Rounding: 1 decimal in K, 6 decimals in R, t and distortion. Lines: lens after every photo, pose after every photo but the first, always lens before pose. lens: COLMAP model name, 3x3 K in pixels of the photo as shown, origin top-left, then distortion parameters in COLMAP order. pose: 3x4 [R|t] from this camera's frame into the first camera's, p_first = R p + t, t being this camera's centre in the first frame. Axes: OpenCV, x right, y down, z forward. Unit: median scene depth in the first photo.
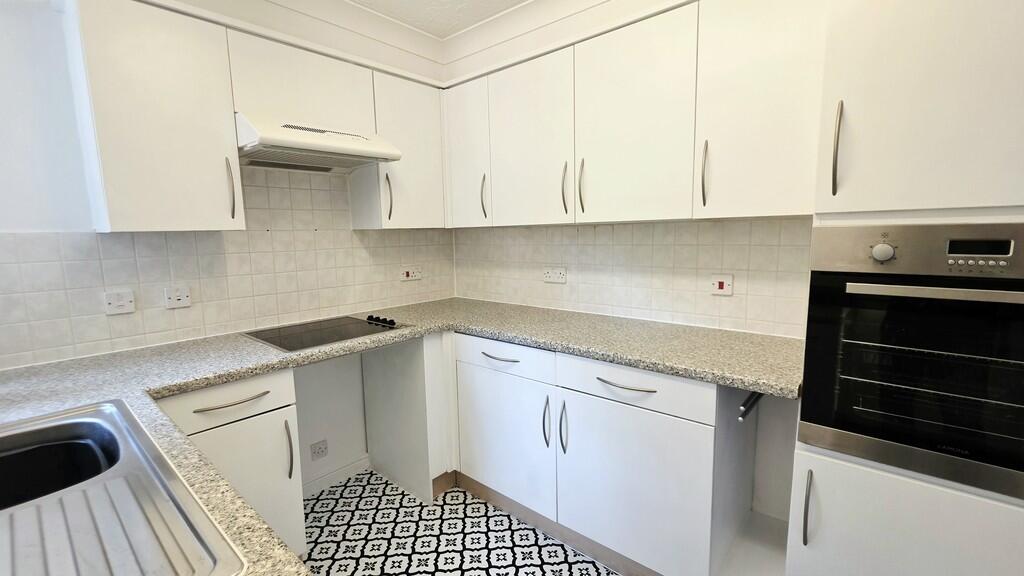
lens RADIAL K [[440.7, 0, 506.0], [0, 440.7, 292.0], [0, 0, 1]] dist [-0.000393, -0.000208]
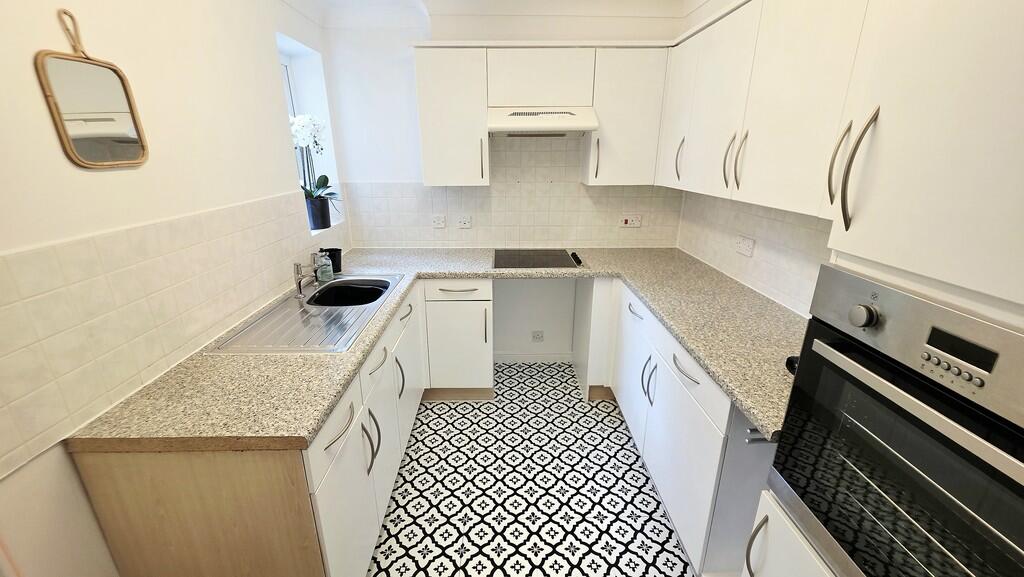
lens RADIAL K [[413.7, 0, 507.4], [0, 413.7, 292.3], [0, 0, 1]] dist [0.000216, 0.000075]
pose [[0.666494, 0.258282, -0.699340, 0.476624], [-0.111055, 0.961999, 0.249448, -0.123895], [0.737192, -0.088591, 0.669850, 0.026740]]
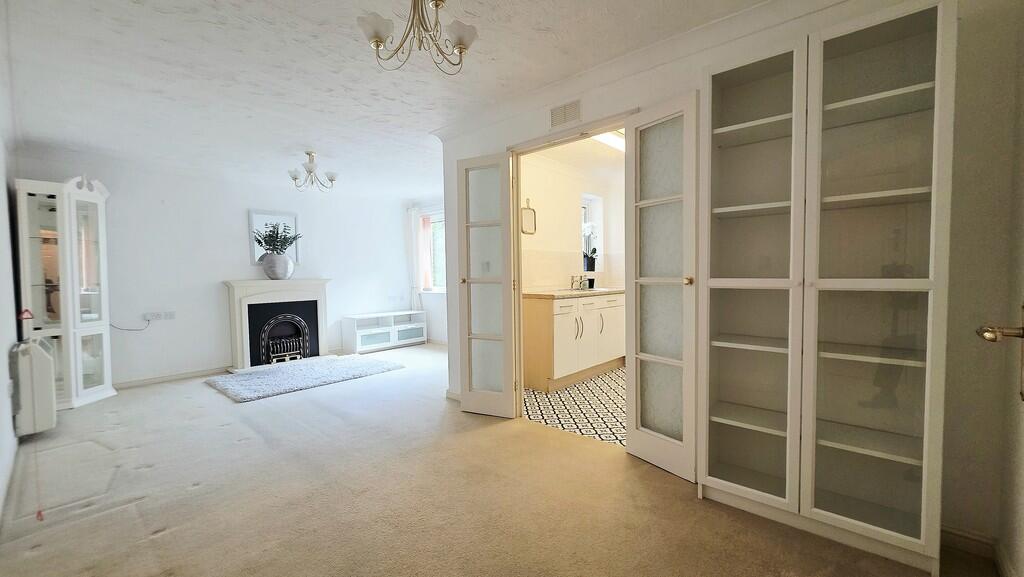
lens RADIAL K [[413.7, 0, 507.4], [0, 413.7, 292.3], [0, 0, 1]] dist [0.000216, 0.000075]
pose [[-0.025650, 0.065506, -0.997522, 1.922862], [-0.119356, 0.990512, 0.068115, 0.084213], [0.992520, 0.120807, -0.017588, -0.005589]]
